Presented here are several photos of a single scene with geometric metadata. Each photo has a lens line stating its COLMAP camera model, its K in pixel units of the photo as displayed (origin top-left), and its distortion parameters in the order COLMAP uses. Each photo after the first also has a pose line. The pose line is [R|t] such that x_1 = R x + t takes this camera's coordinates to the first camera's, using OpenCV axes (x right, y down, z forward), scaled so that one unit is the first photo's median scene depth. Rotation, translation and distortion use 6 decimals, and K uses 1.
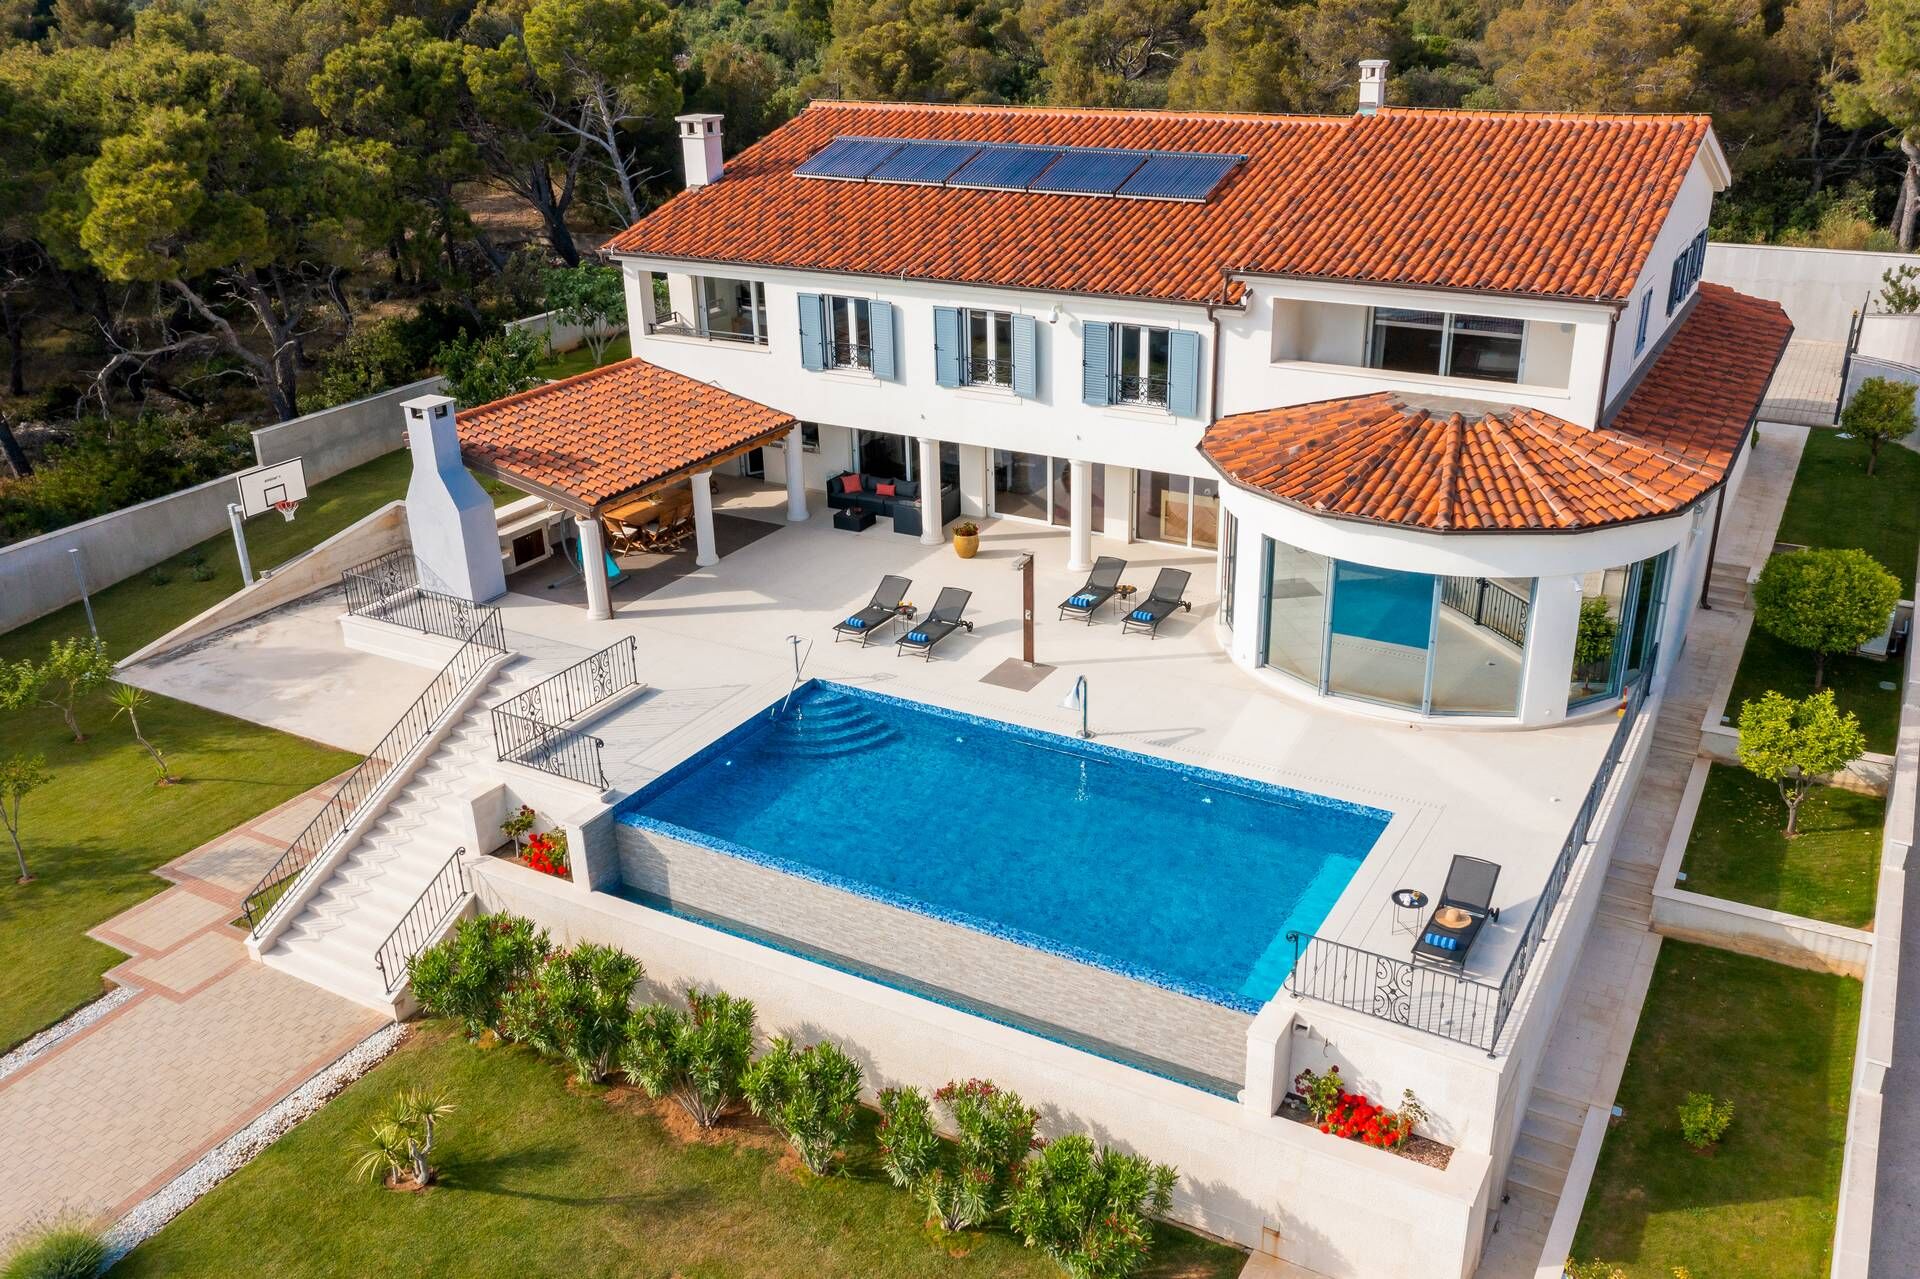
lens RADIAL K [[1535.7, 0, 988.7], [0, 1535.7, 712.1], [0, 0, 1]] dist [-0.001986, 0.005157]
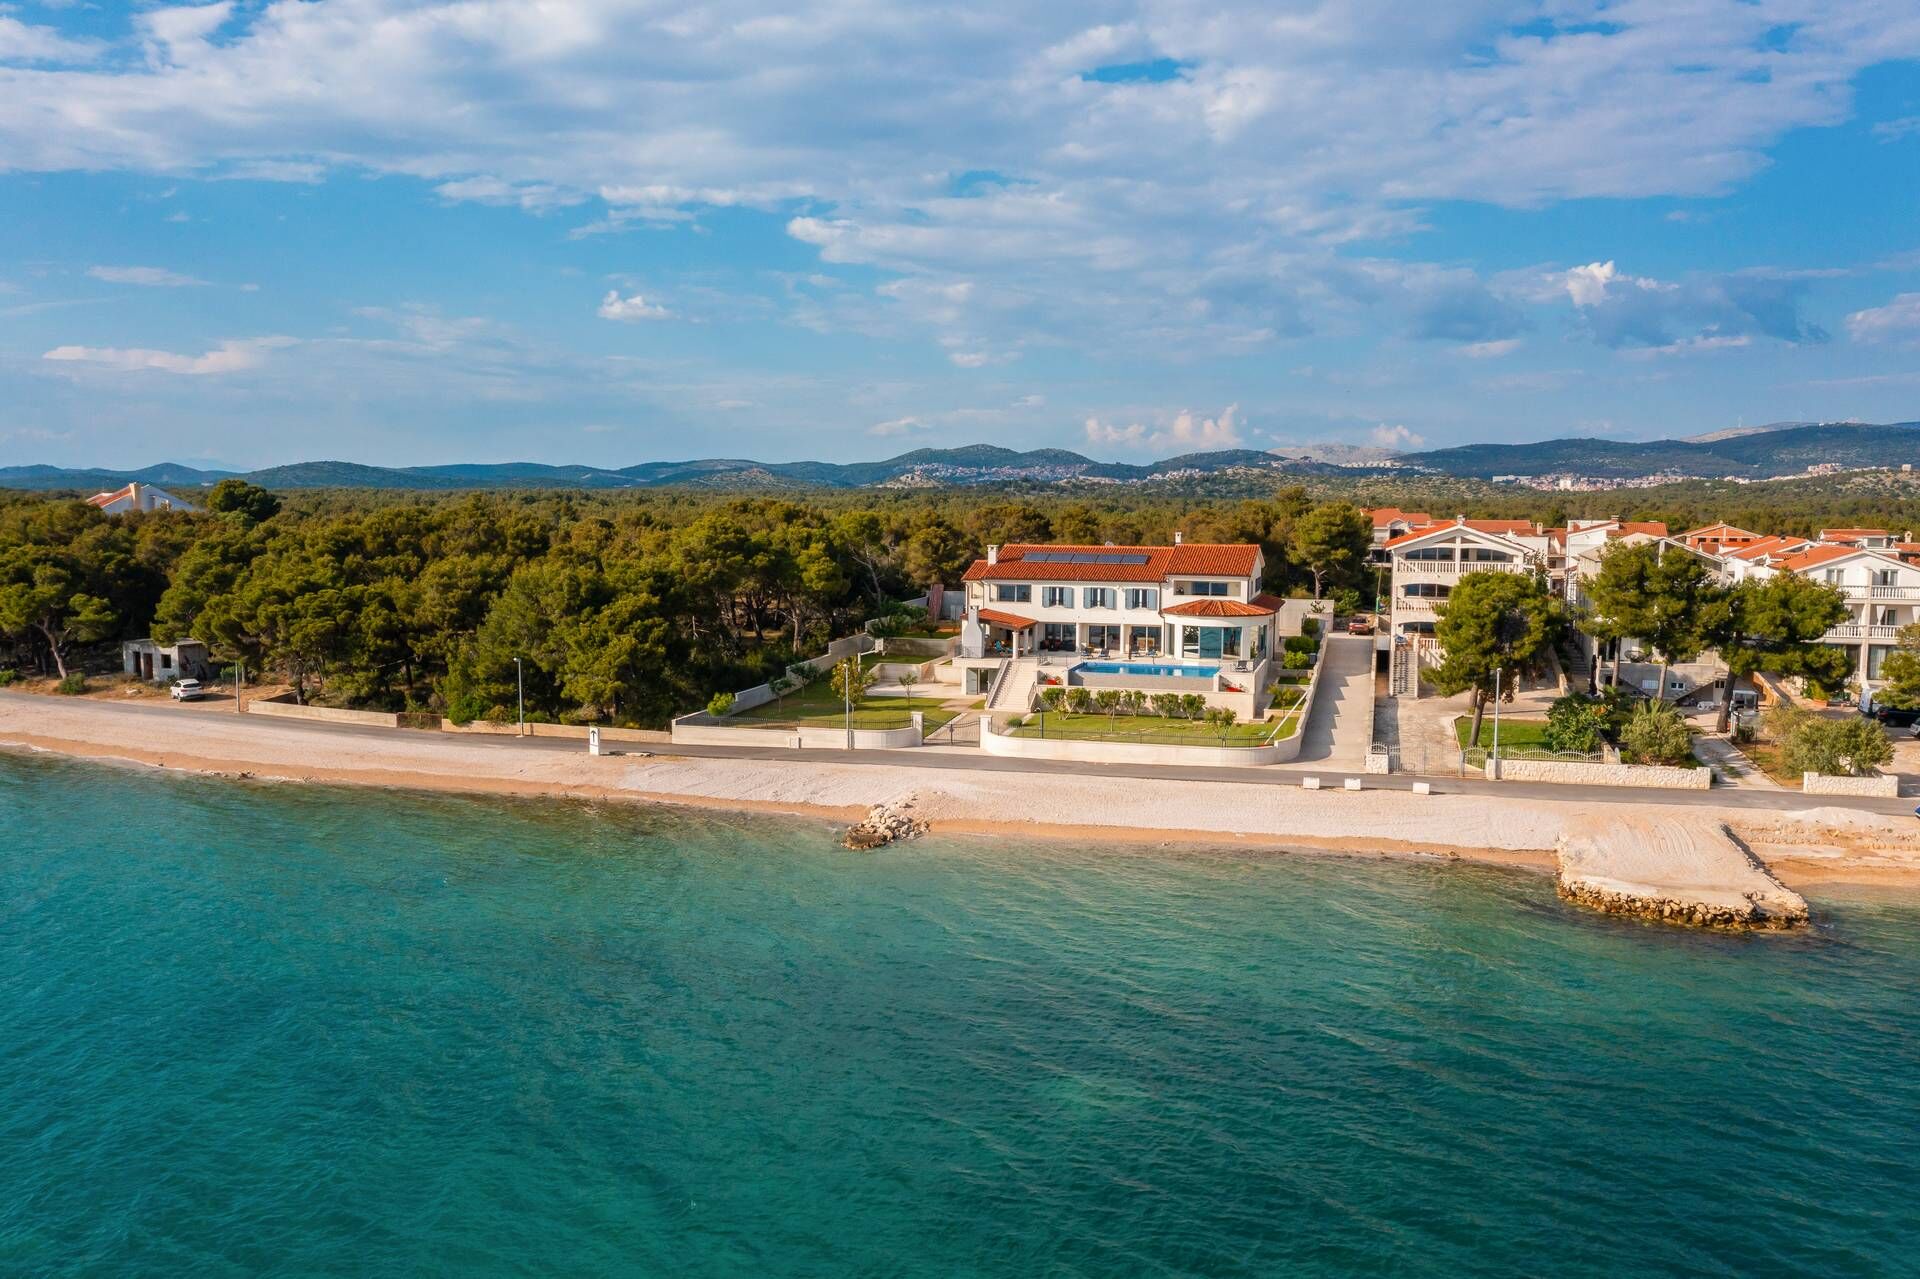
lens RADIAL K [[1500.1, 0, 966.5], [0, 1500.1, 834.9], [0, 0, 1]] dist [-0.001949, 0.002041]
pose [[0.968998, -0.030013, 0.245240, -1.330315], [0.087060, 0.970408, -0.225230, 1.228923], [-0.231223, 0.239598, 0.942936, -2.481913]]
